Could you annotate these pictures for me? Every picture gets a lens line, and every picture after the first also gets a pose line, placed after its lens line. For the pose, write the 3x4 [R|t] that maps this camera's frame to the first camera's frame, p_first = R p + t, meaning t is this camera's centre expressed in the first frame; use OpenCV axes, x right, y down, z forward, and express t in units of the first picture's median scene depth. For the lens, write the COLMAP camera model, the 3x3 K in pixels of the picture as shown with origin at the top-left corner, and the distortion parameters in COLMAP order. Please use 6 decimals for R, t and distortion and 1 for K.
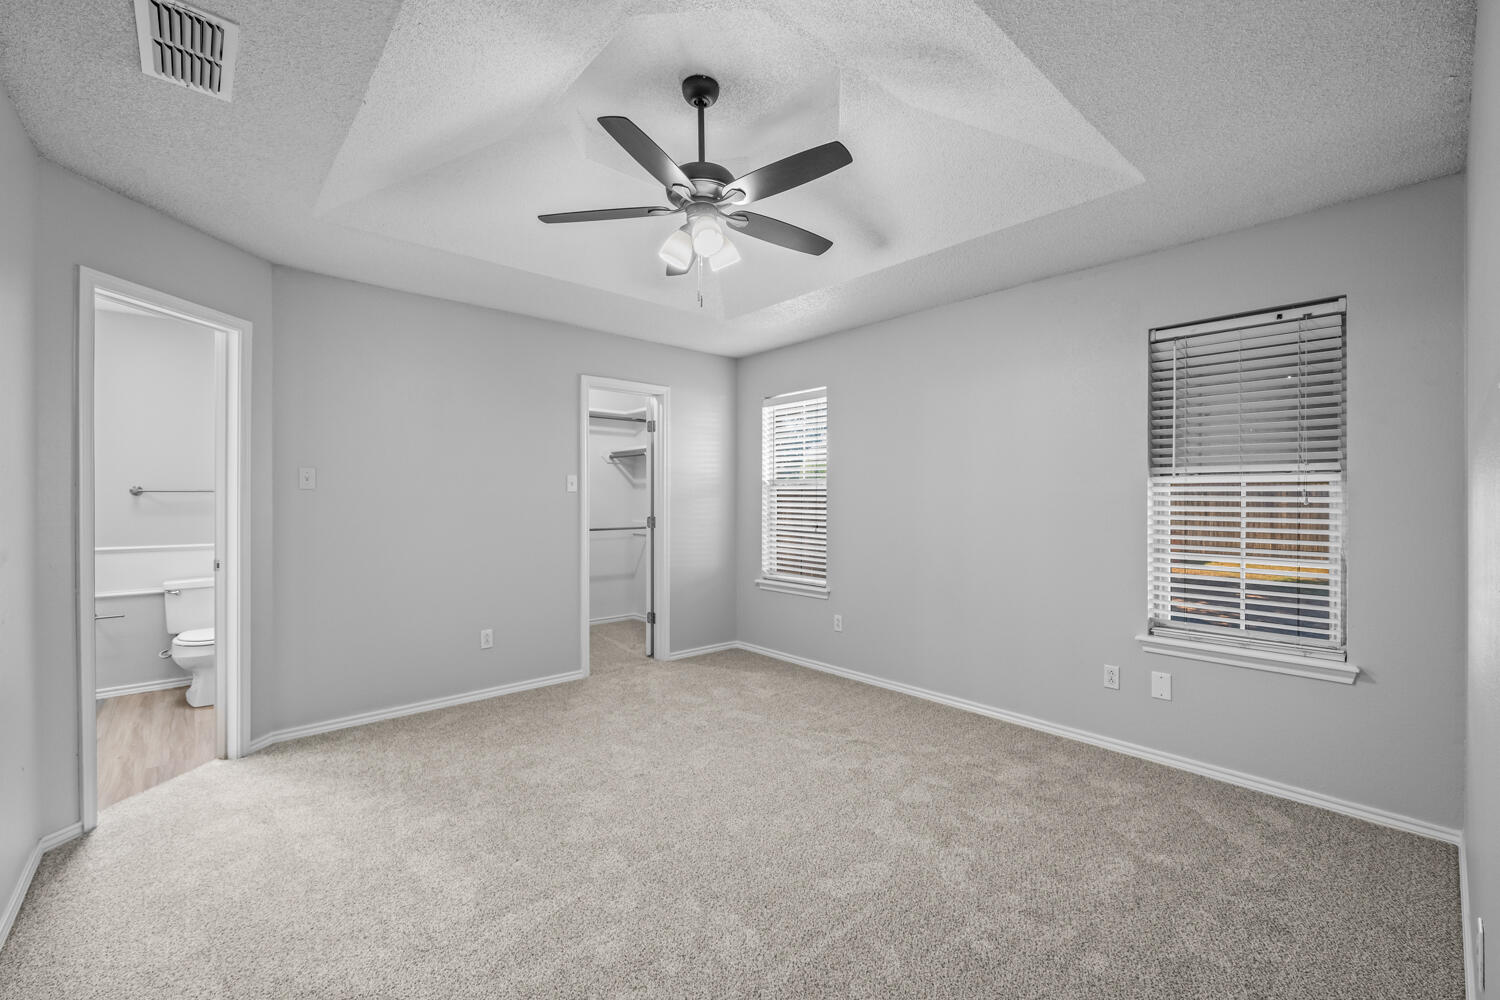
lens RADIAL K [[613.8, 0, 733.4], [0, 613.8, 499.4], [0, 0, 1]] dist [-0.000515, -0.000137]
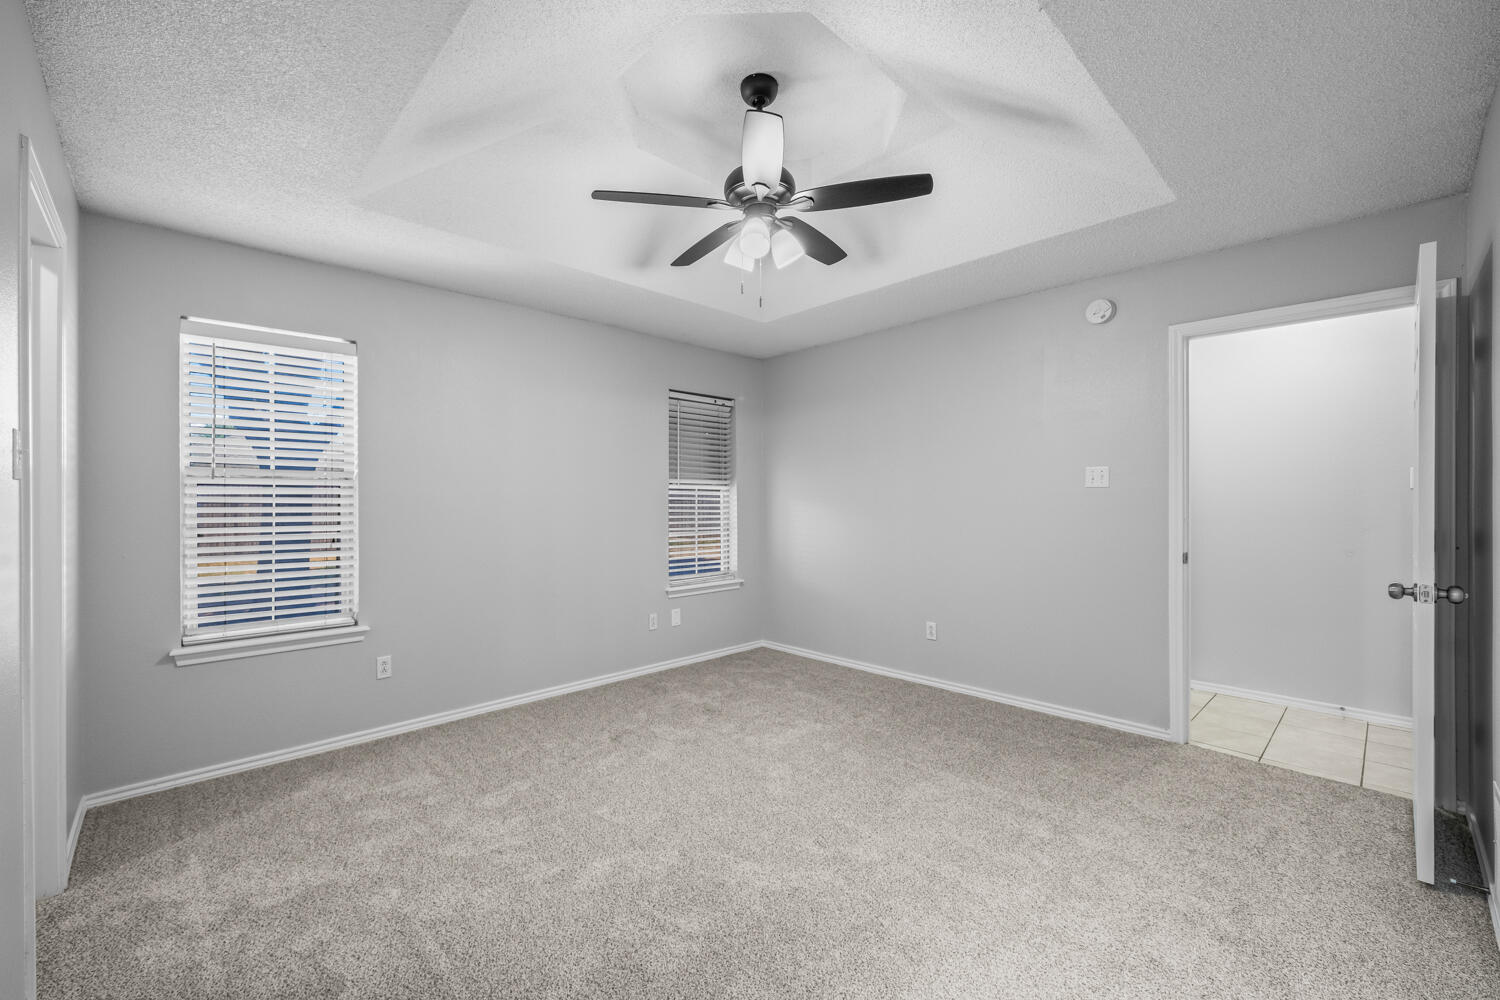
lens RADIAL K [[613.8, 0, 733.4], [0, 613.8, 499.4], [0, 0, 1]] dist [-0.000515, -0.000137]
pose [[-0.028733, -0.004608, 0.999576, -0.838084], [0.003156, 0.999984, 0.004701, -0.006669], [-0.999582, 0.003290, -0.028718, 0.852943]]
